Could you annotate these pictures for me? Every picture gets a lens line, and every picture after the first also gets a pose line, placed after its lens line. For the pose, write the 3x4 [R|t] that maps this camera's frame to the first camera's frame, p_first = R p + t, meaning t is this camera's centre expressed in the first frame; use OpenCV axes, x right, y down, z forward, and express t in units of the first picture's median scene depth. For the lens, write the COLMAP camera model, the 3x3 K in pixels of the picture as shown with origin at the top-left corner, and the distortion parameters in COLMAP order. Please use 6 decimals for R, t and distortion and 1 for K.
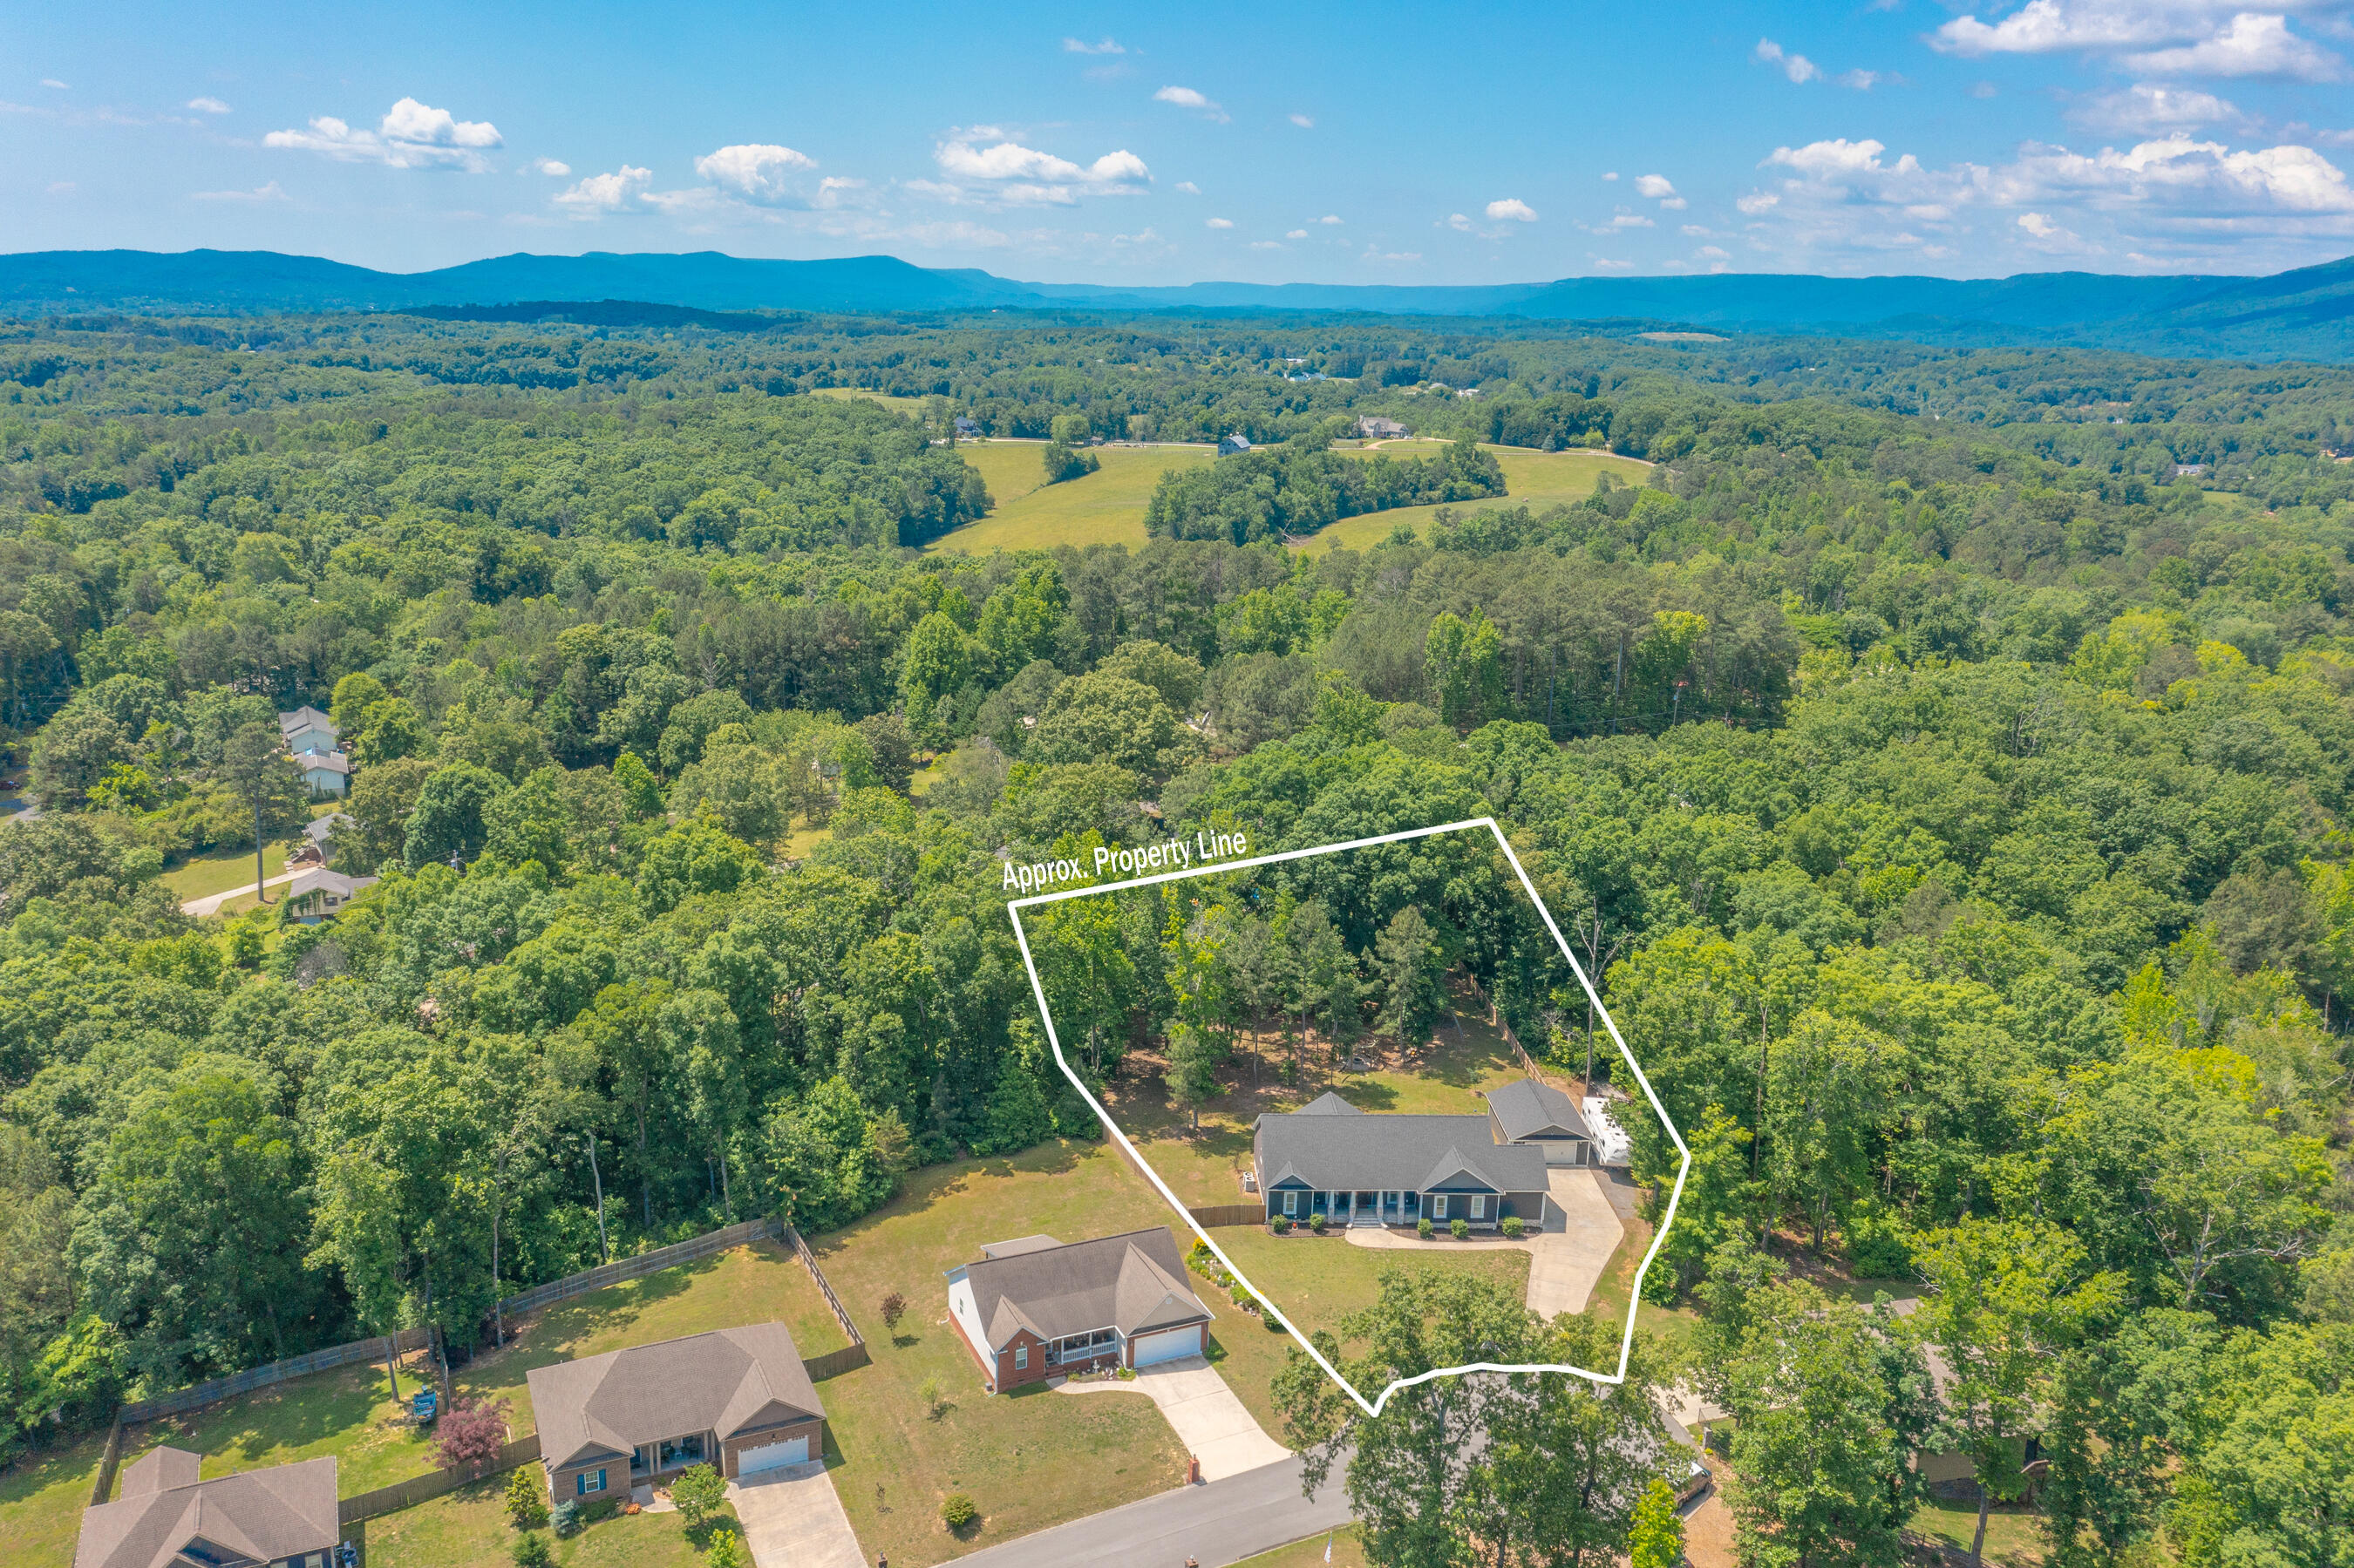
lens RADIAL K [[1846.5, 0, 1170.6], [0, 1846.5, 777.3], [0, 0, 1]] dist [0.017208, -0.000254]
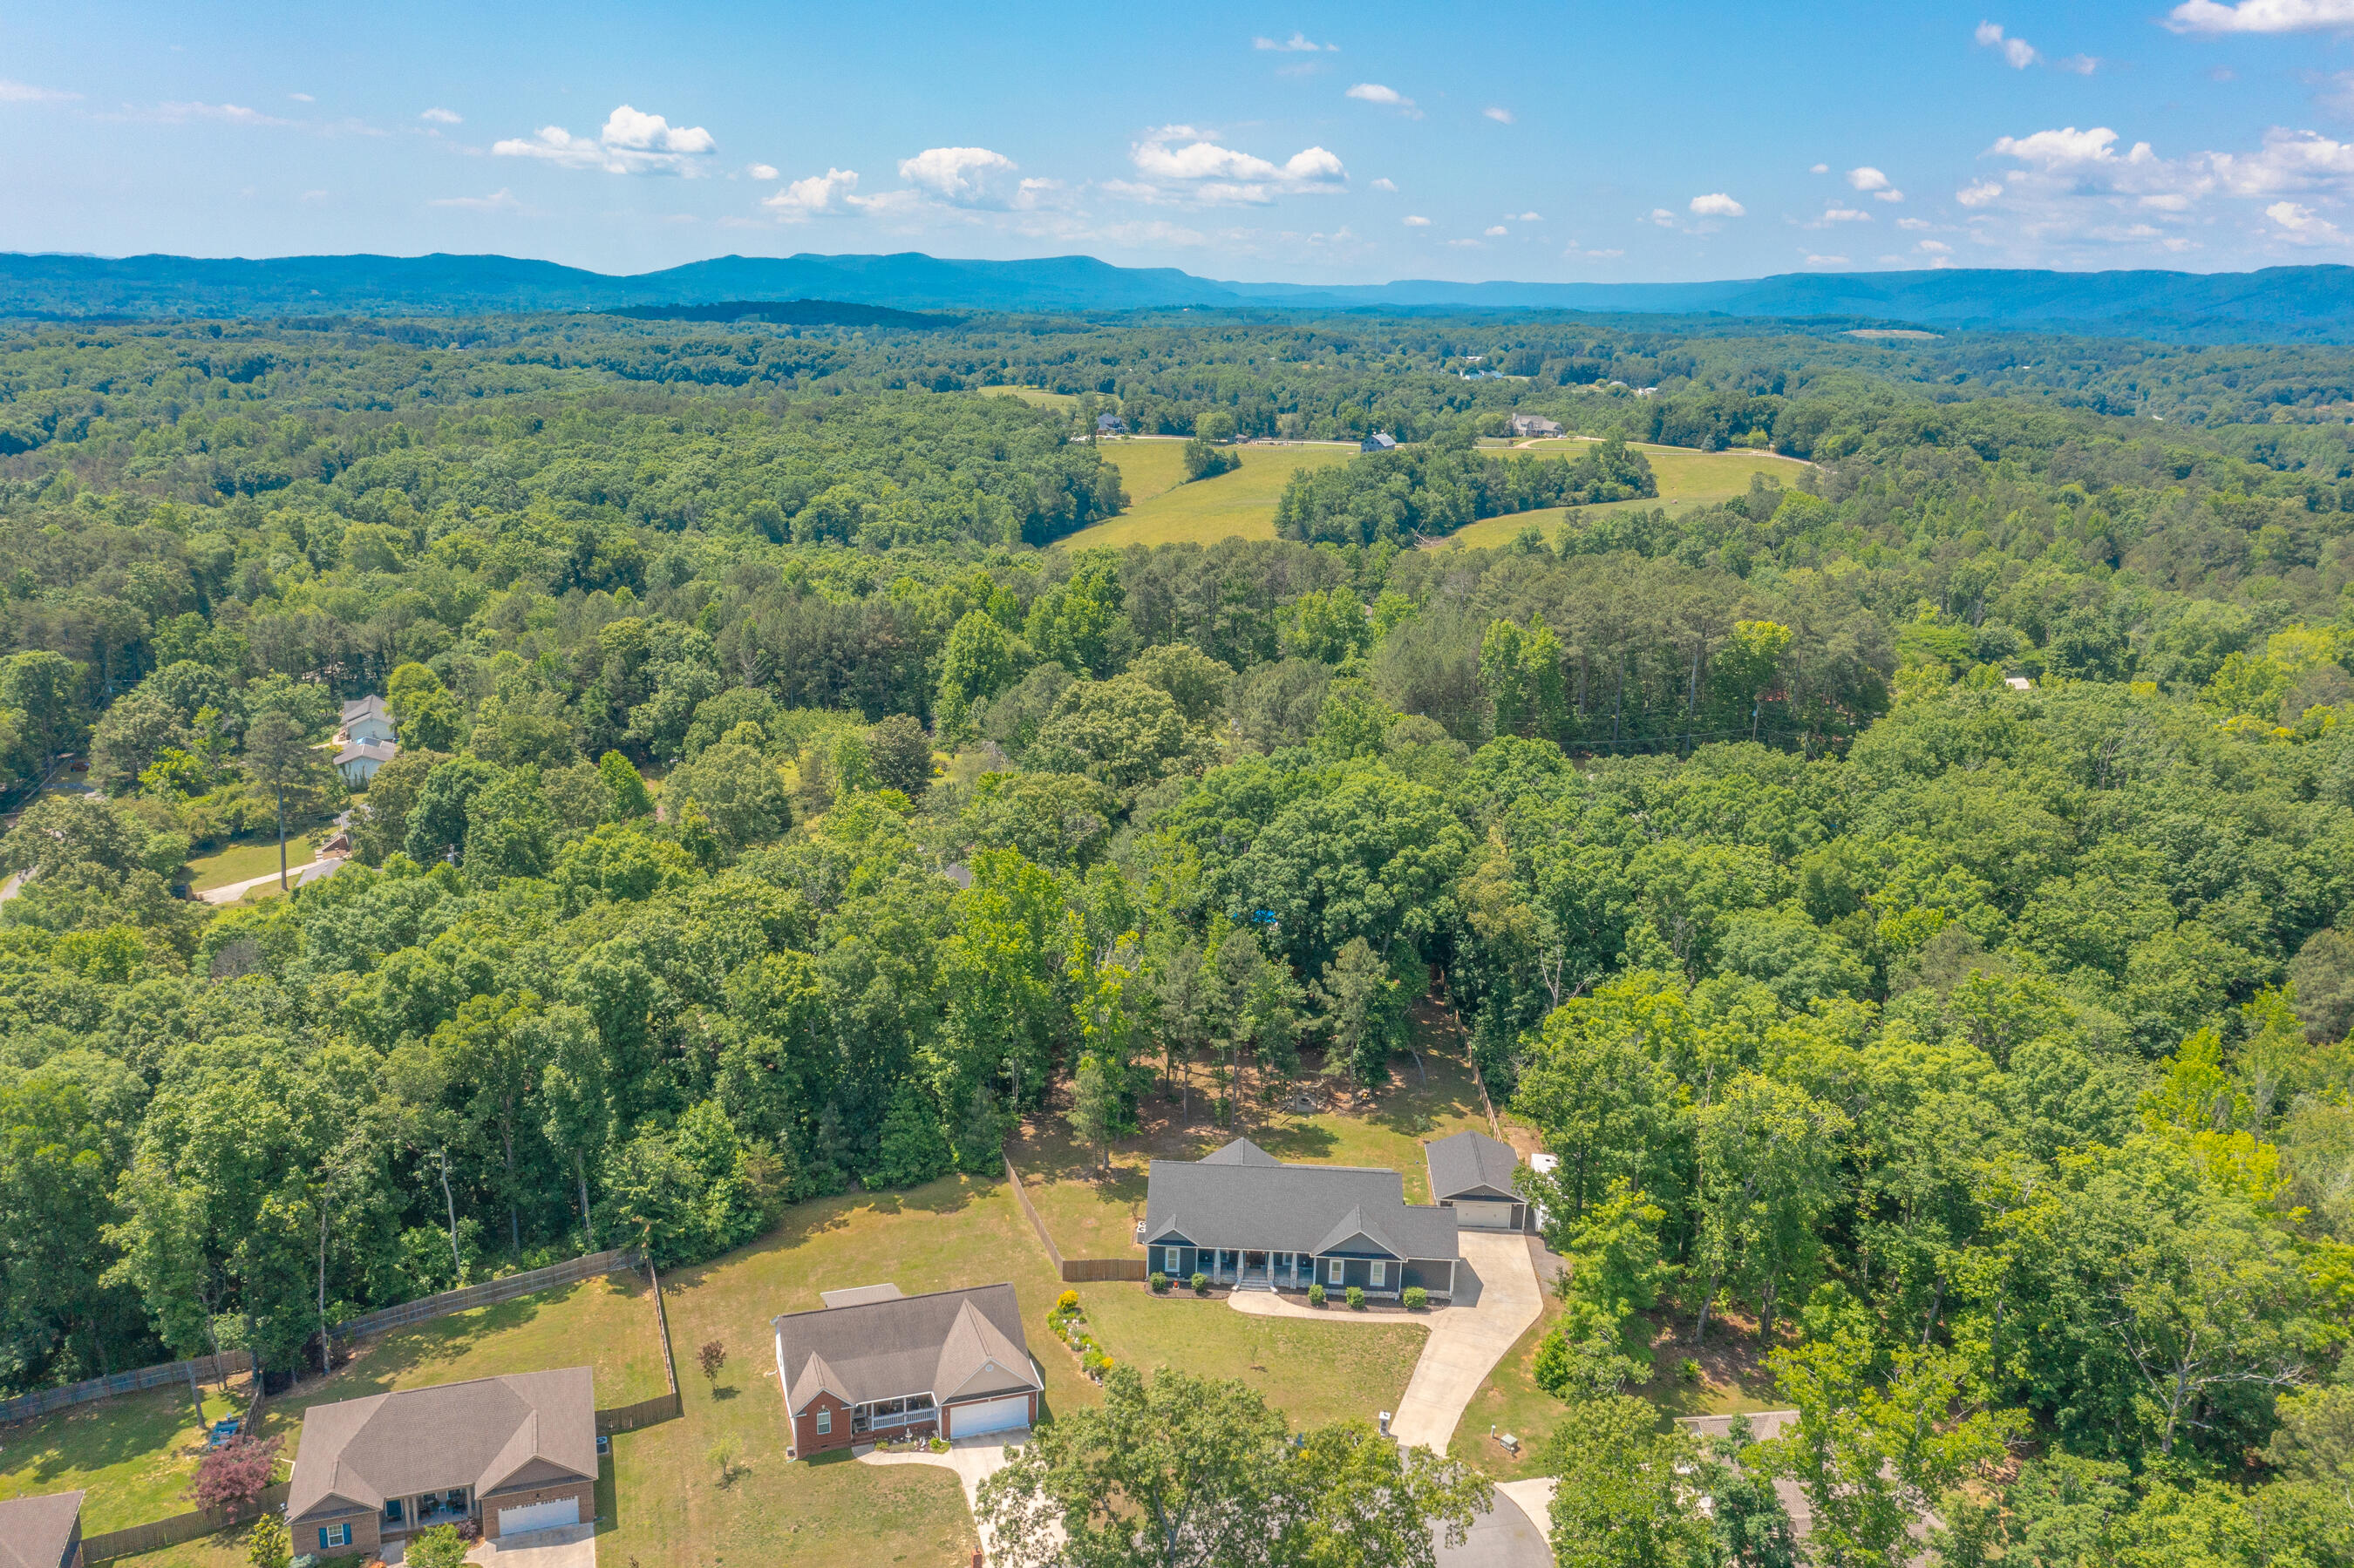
lens RADIAL K [[1846.5, 0, 1170.6], [0, 1846.5, 777.3], [0, 0, 1]] dist [0.017208, -0.000254]
pose [[0.994703, 0.023240, -0.100133, 0.120056], [-0.023190, 0.999730, 0.001667, -0.009101], [0.100145, 0.000664, 0.994973, 0.066654]]
